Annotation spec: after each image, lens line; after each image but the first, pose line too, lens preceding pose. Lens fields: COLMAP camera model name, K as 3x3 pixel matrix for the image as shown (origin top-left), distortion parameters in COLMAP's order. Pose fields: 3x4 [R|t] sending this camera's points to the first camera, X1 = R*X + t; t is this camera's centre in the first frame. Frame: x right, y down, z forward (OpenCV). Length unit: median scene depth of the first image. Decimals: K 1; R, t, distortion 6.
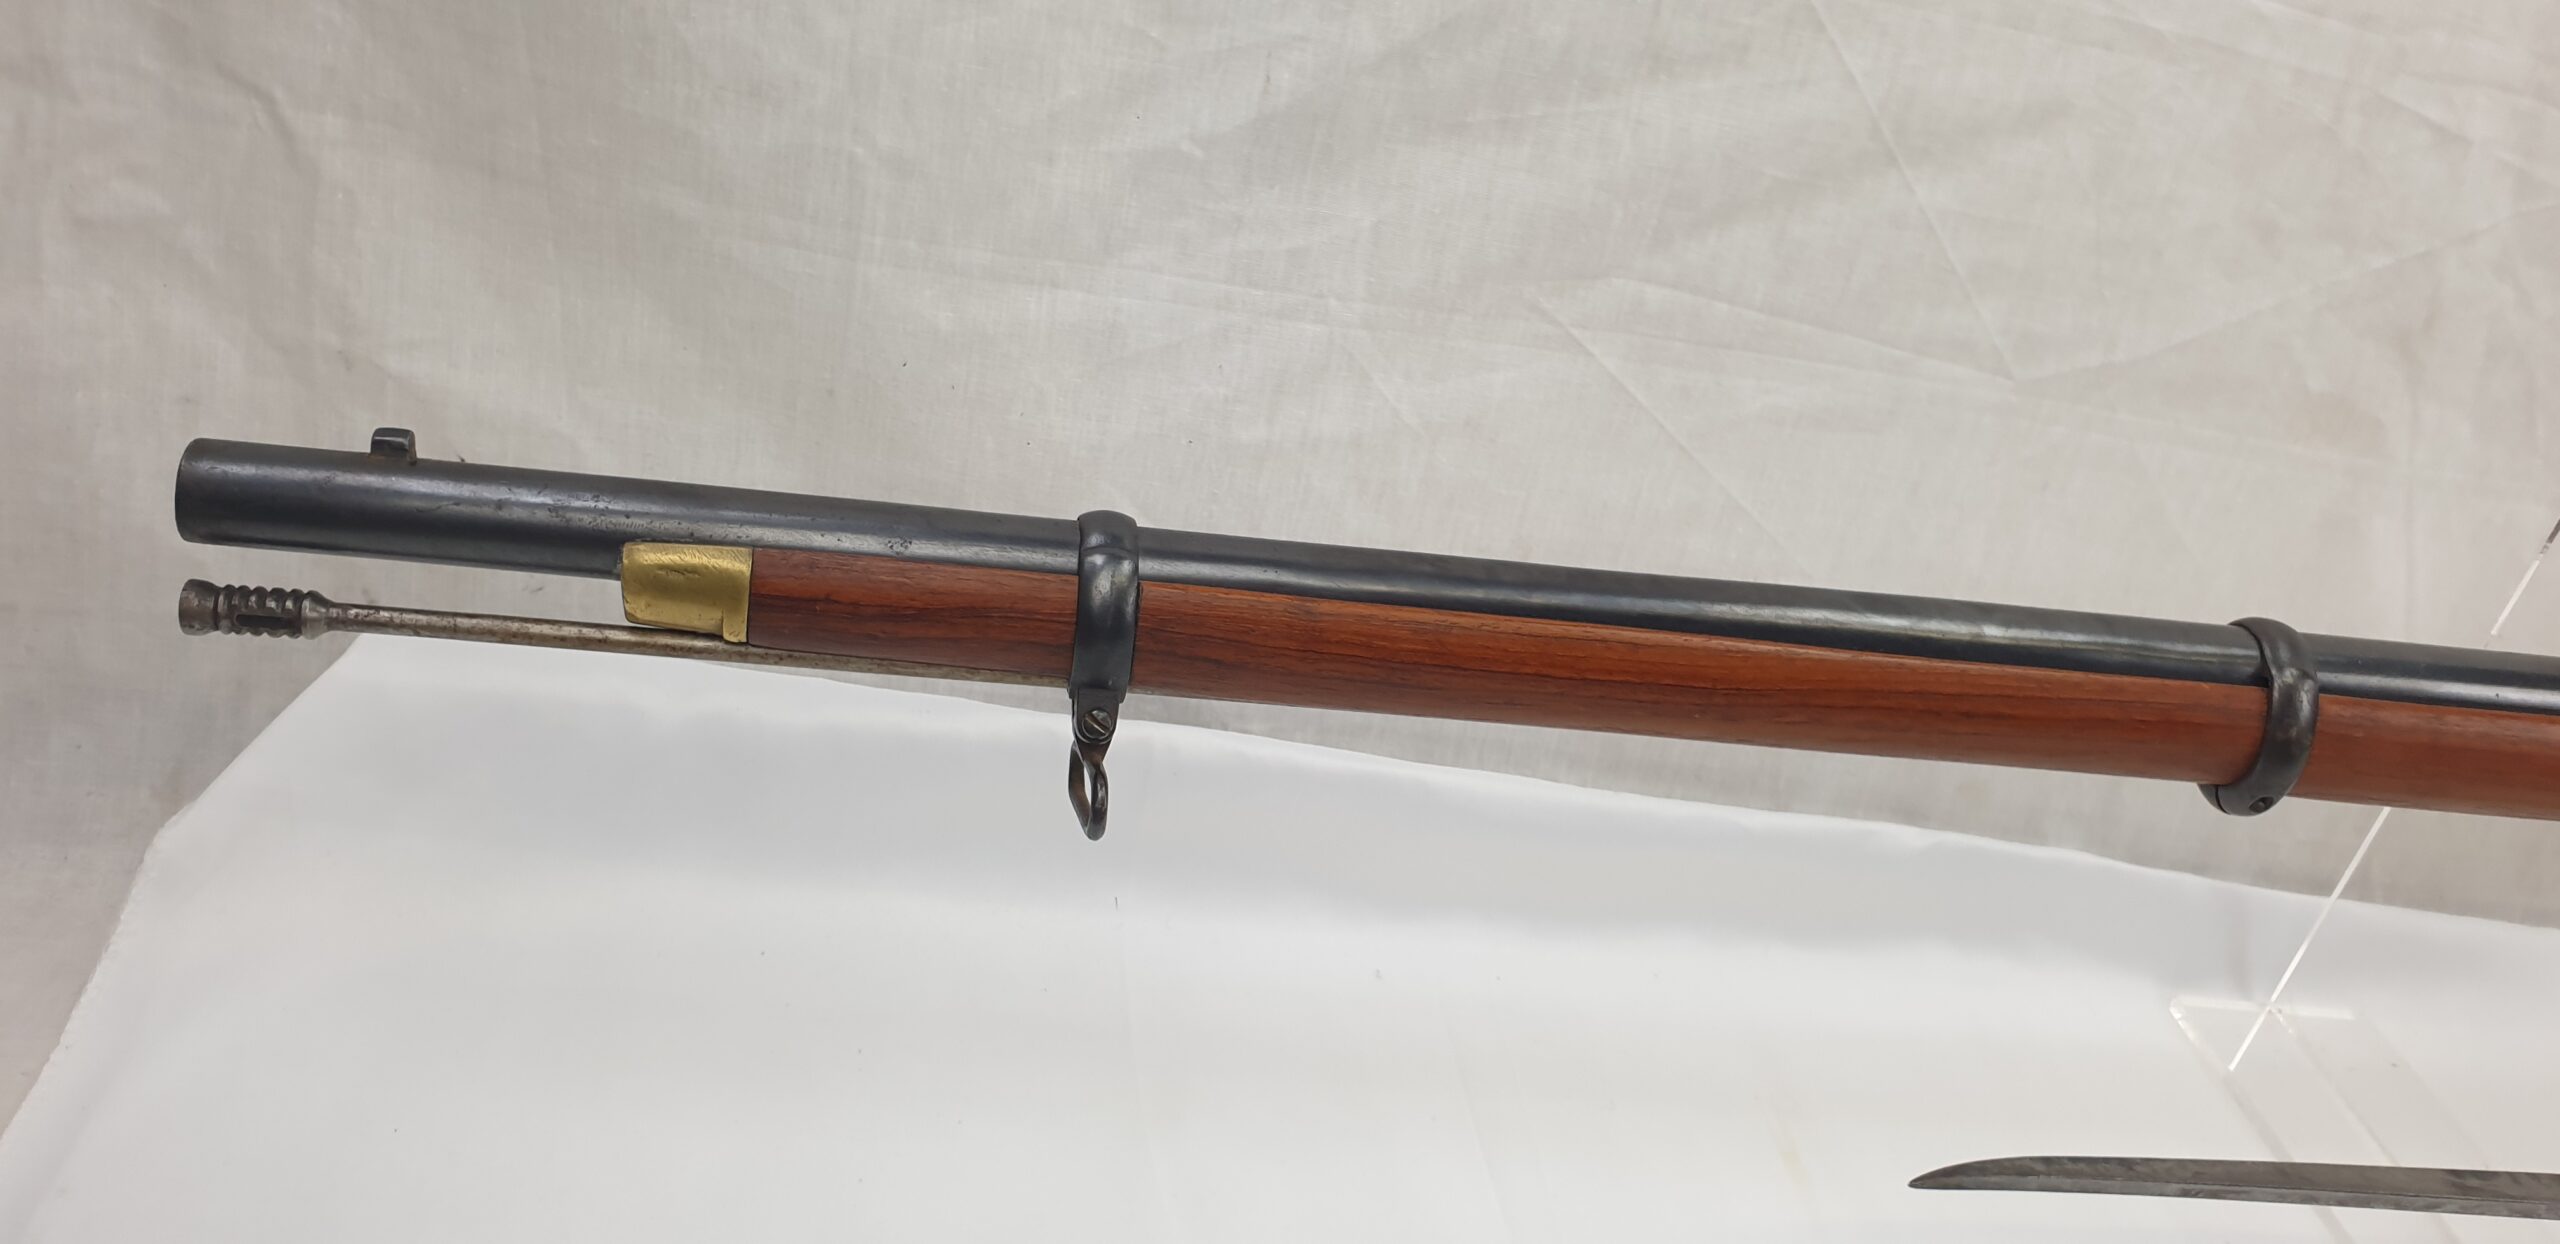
lens RADIAL K [[2018.1, 0, 1283.4], [0, 2018.1, 601.6], [0, 0, 1]] dist [0.033510, -0.062347]
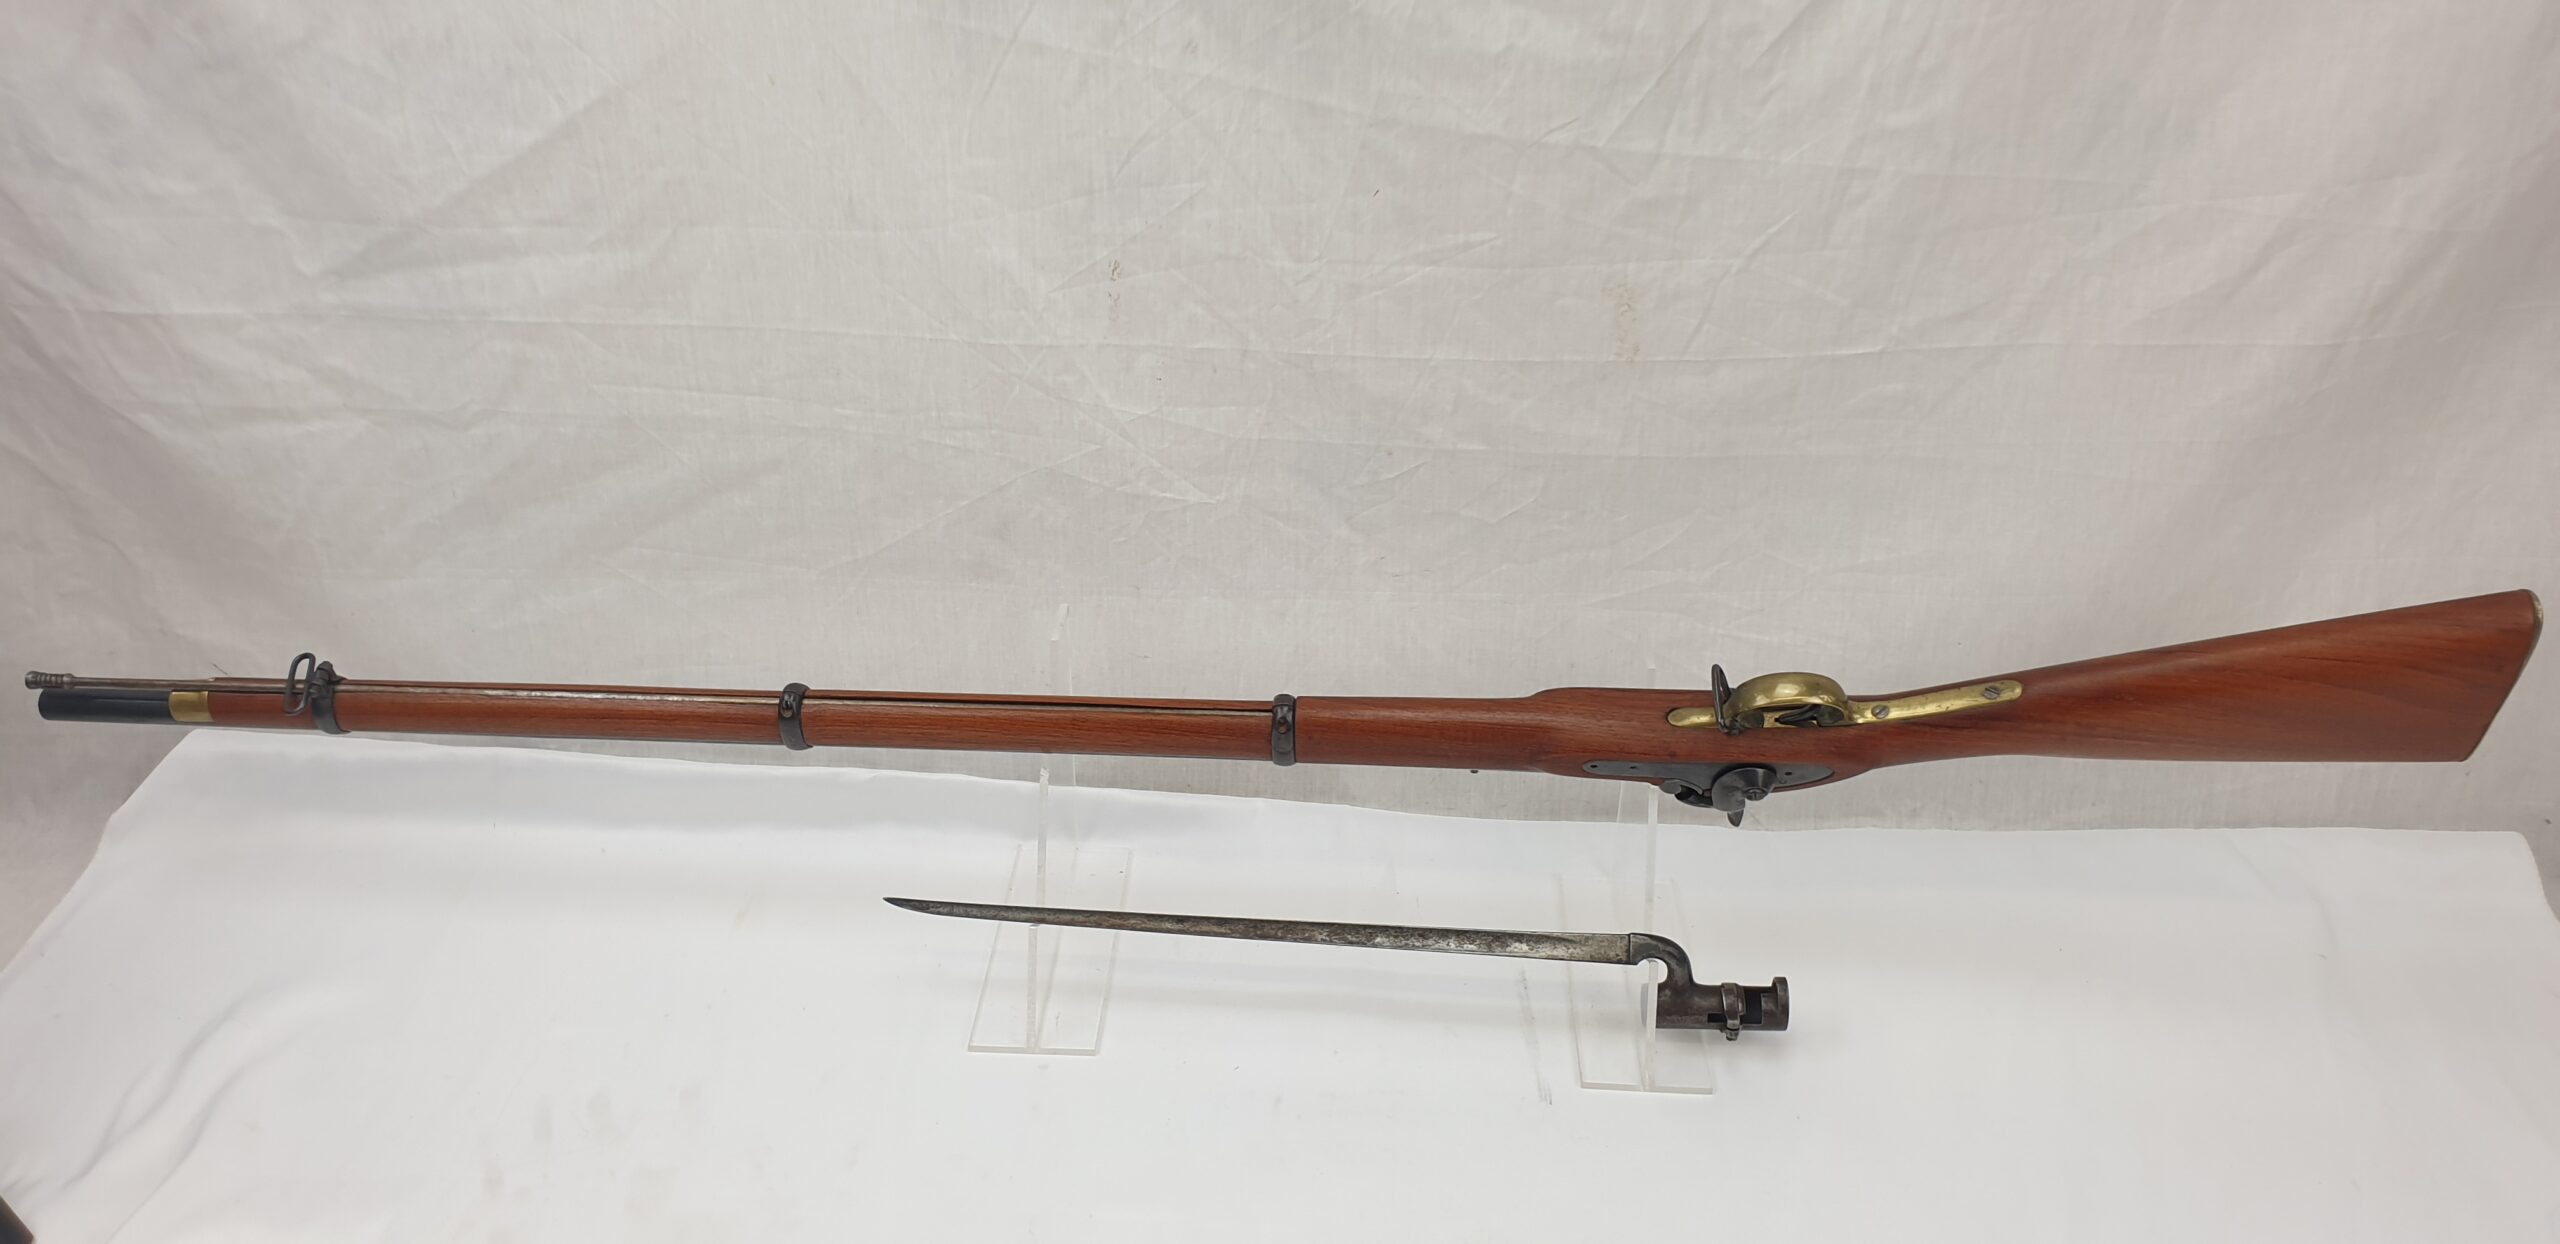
lens RADIAL K [[2018.1, 0, 1250.7], [0, 2018.1, 660.0], [0, 0, 1]] dist [0.033510, -0.062347]
pose [[0.965461, -0.074696, -0.249612, 1.467362], [0.087002, 0.995459, 0.038622, -0.058572], [0.245594, -0.059005, 0.967575, -1.134536]]
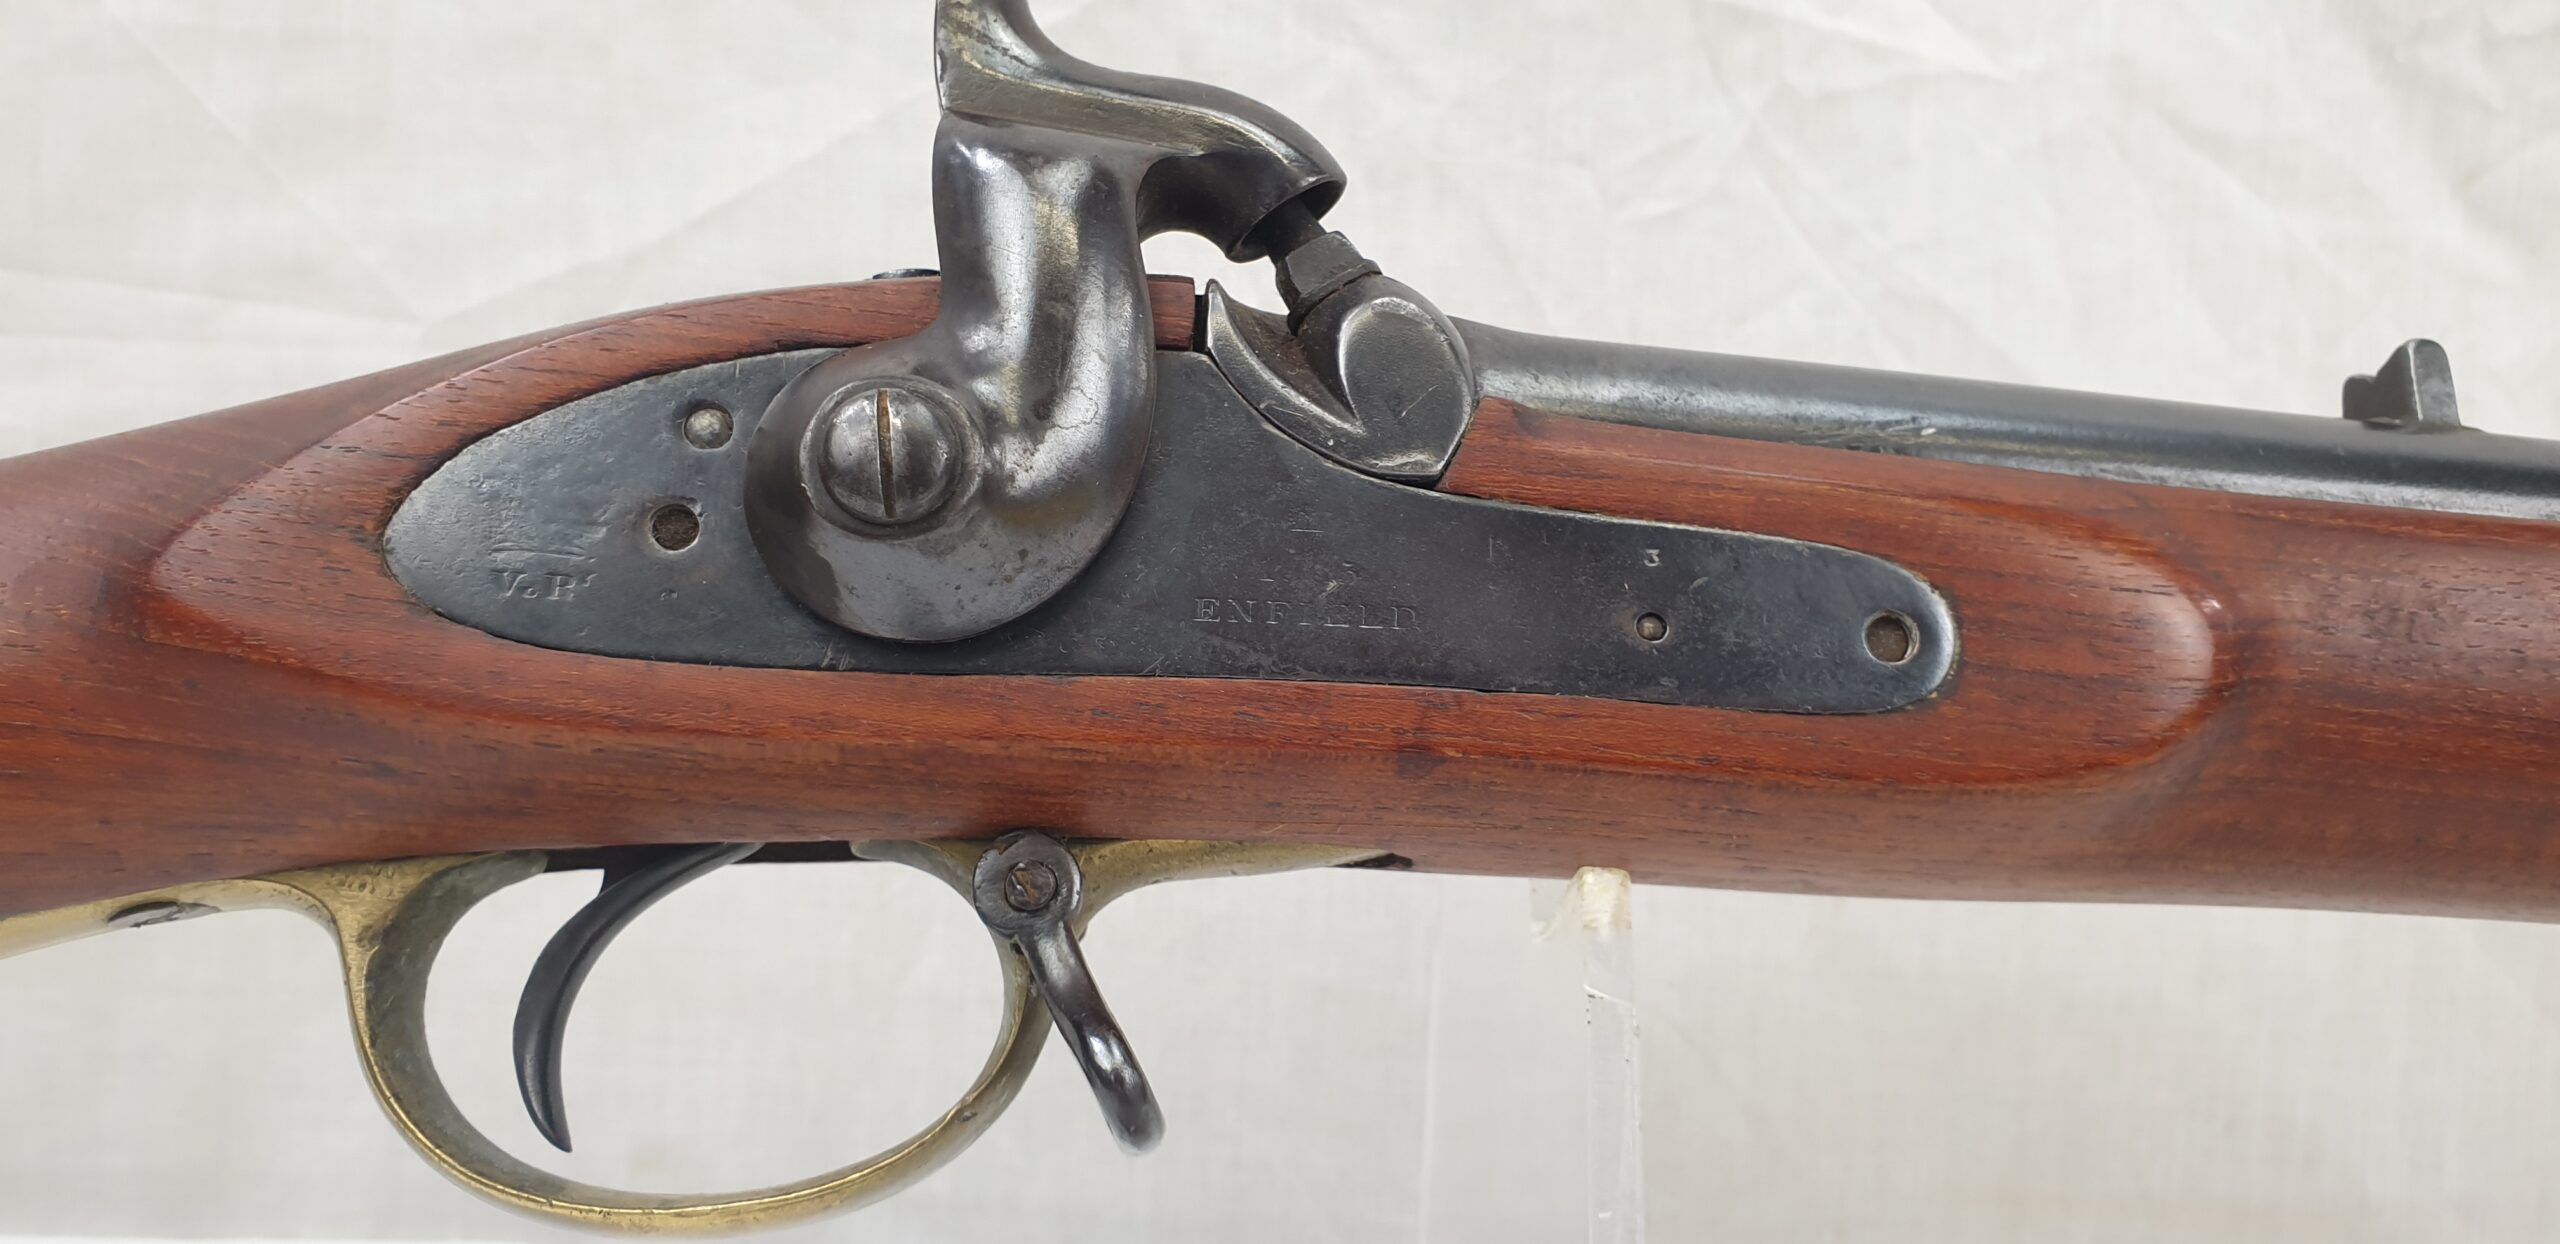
lens RADIAL K [[2018.1, 0, 1235.2], [0, 2018.1, 635.5], [0, 0, 1]] dist [0.033510, -0.062347]
pose [[0.982687, -0.153340, -0.103985, 0.658401], [0.108958, 0.932243, -0.345037, 0.192262], [0.149847, 0.327733, 0.932811, 0.587376]]
